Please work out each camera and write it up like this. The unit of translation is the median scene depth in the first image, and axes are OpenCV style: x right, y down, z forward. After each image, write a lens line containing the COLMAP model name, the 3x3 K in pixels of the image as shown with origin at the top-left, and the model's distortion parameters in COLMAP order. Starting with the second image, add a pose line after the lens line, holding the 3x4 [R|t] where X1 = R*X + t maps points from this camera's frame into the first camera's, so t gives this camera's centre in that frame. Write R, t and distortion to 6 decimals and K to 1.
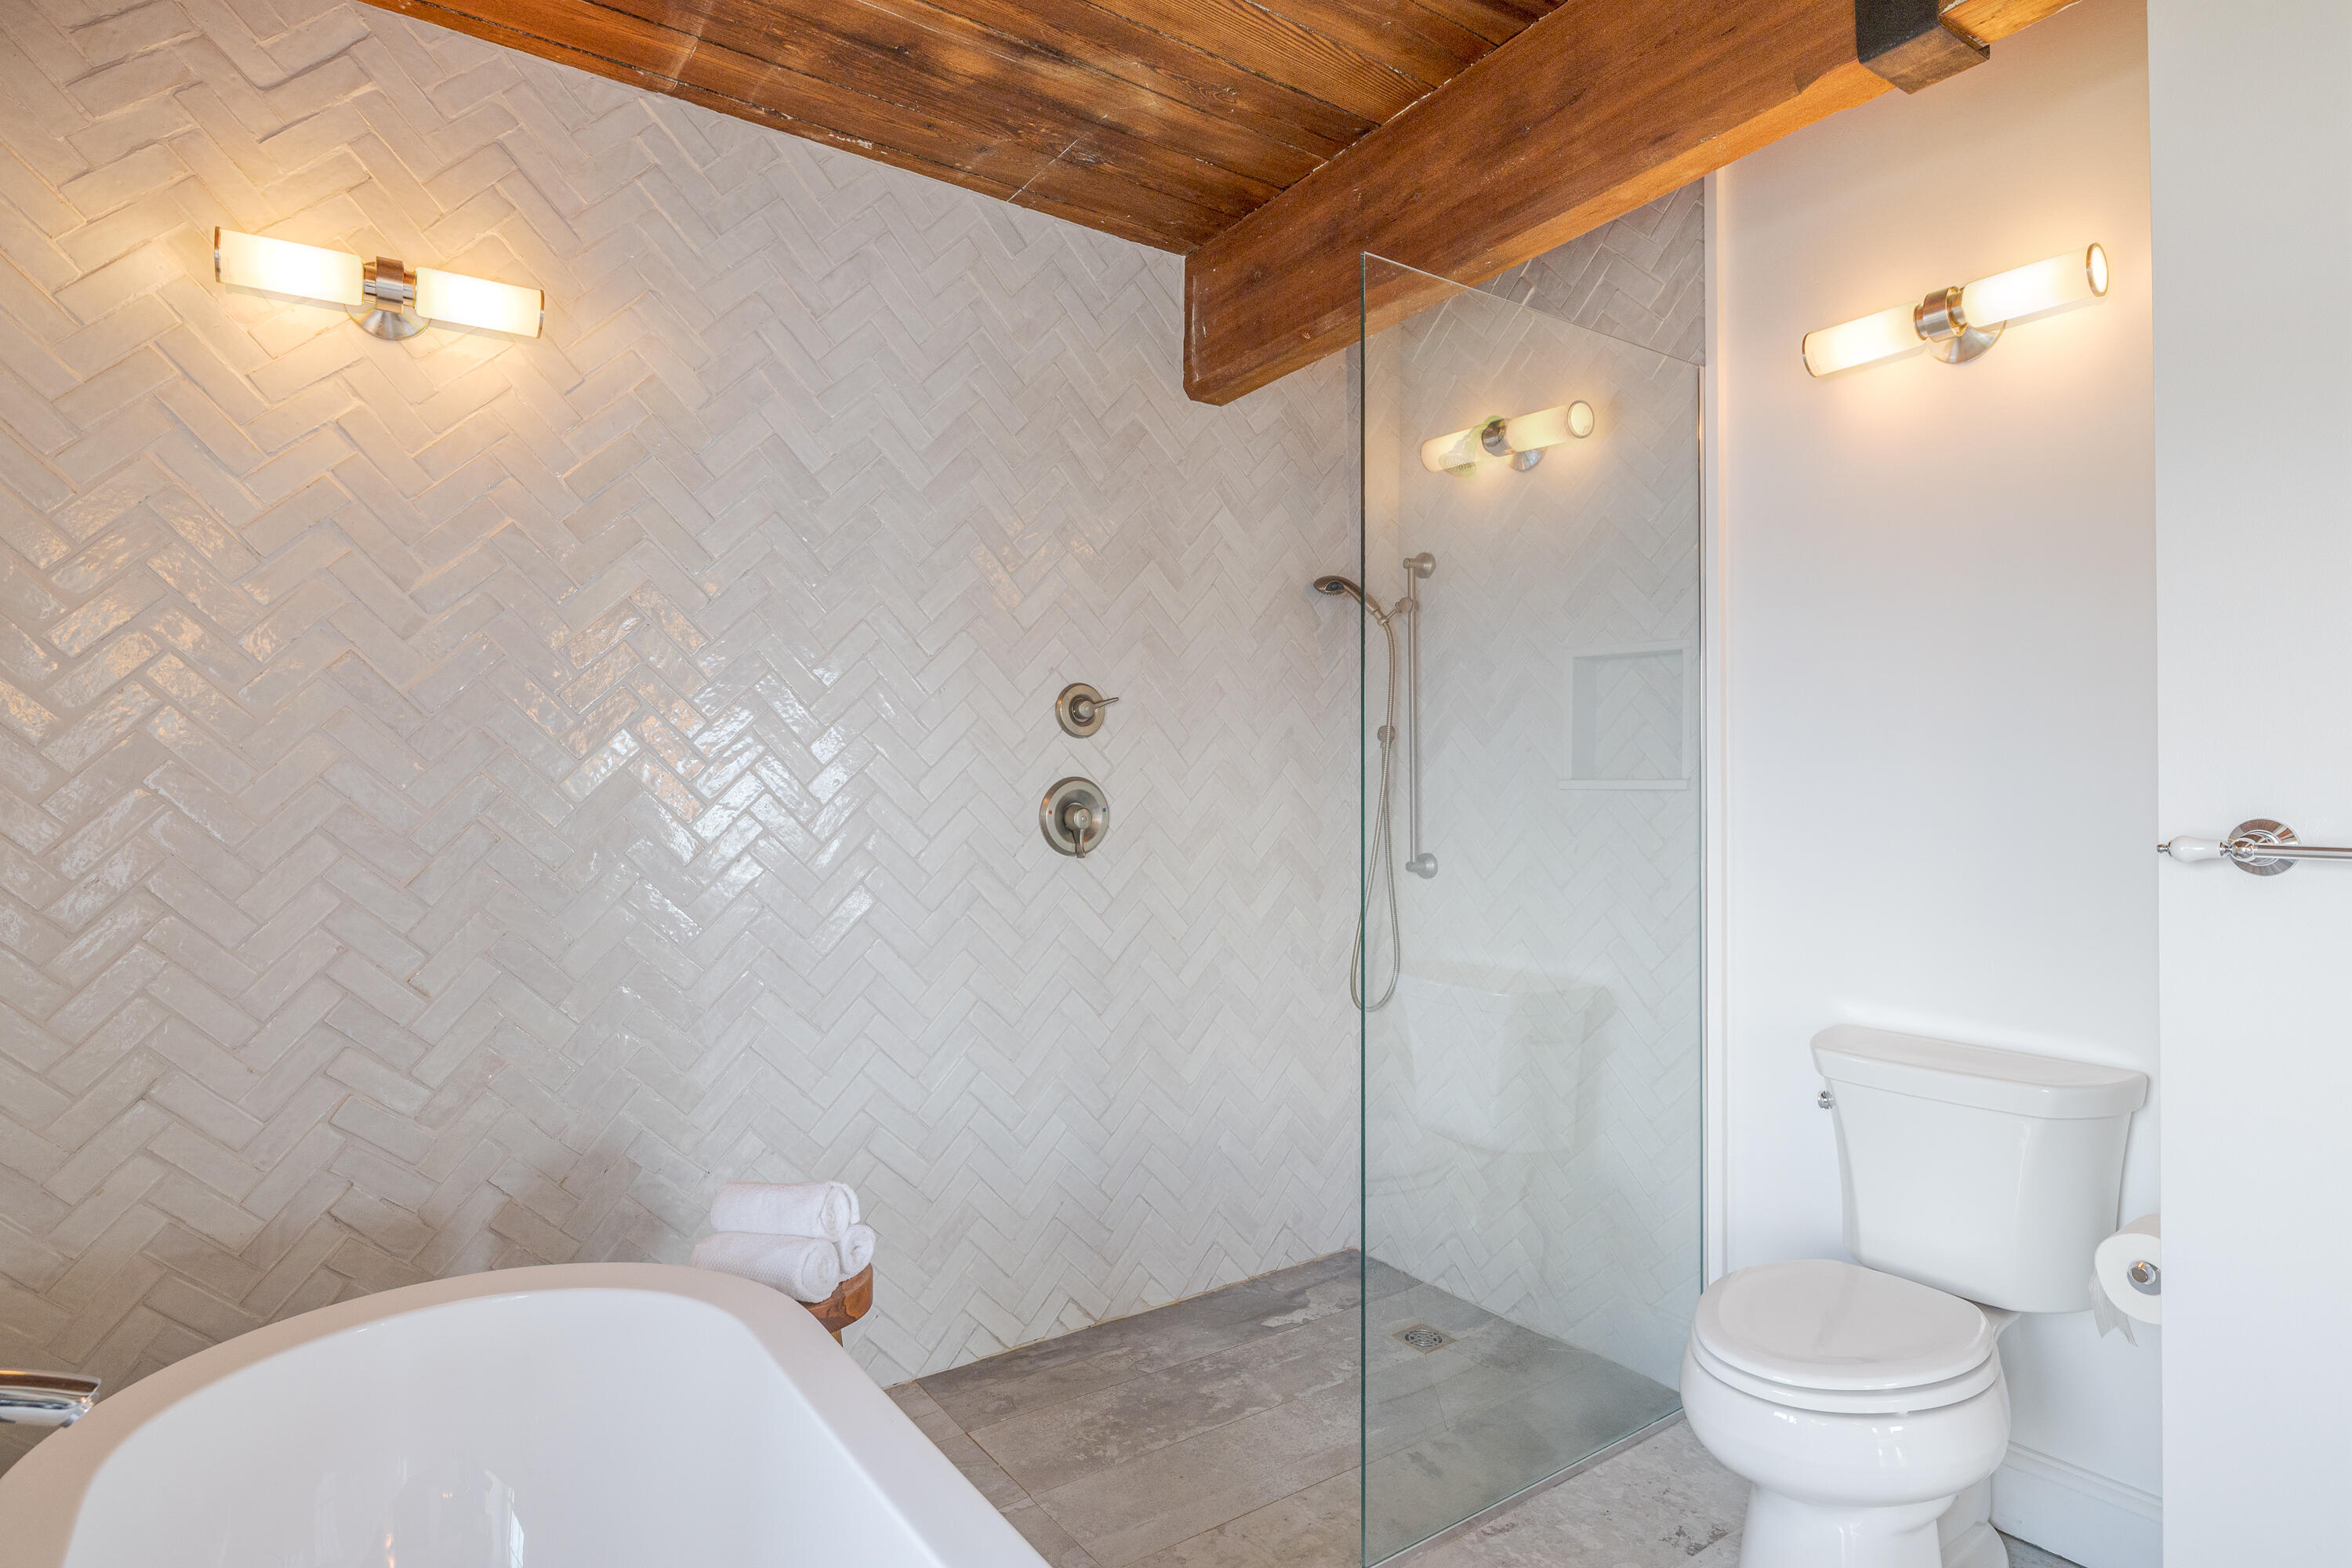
lens RADIAL K [[1214.7, 0, 1176.0], [0, 1214.7, 784.0], [0, 0, 1]] dist [0.000885, -0.000382]
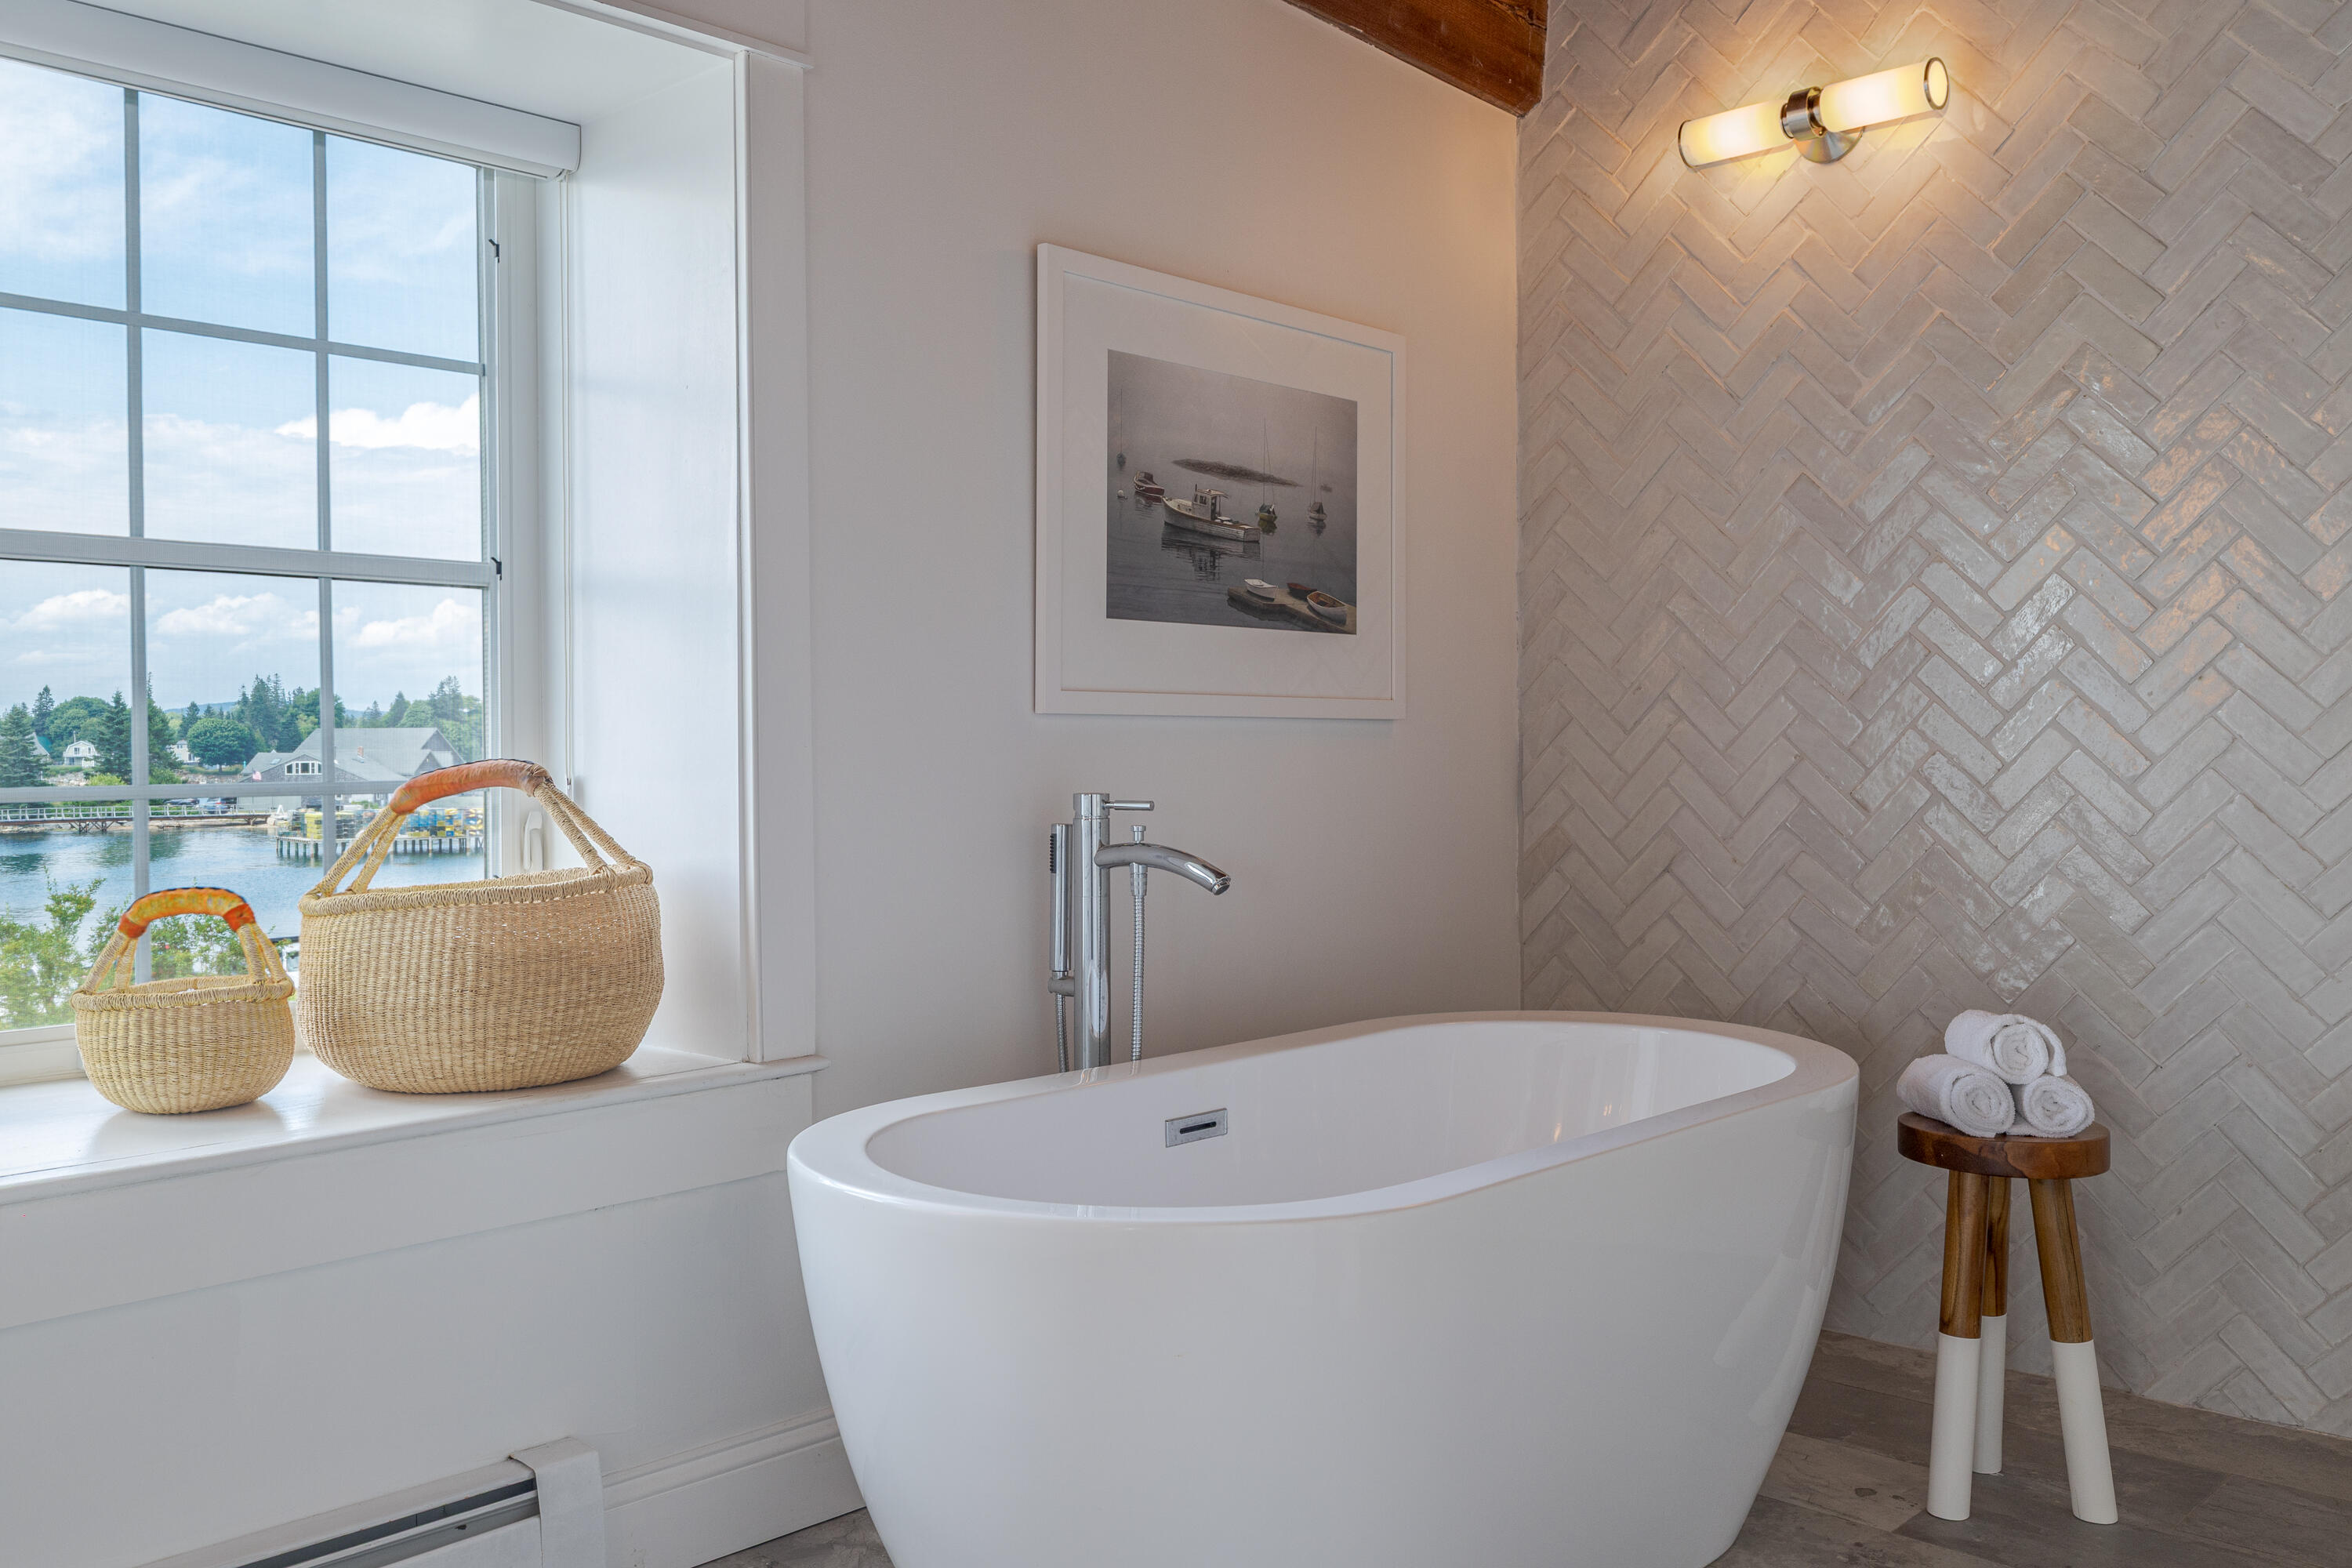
lens RADIAL K [[2000.0, 0, 1176.0], [0, 2000.0, 784.0], [0, 0, 1]] dist [0.007468, 0.006224]
pose [[0.213242, 0.021059, -0.976773, 0.877791], [0.008271, 0.999693, 0.023358, 0.110757], [0.976965, -0.013060, 0.213002, 0.096293]]
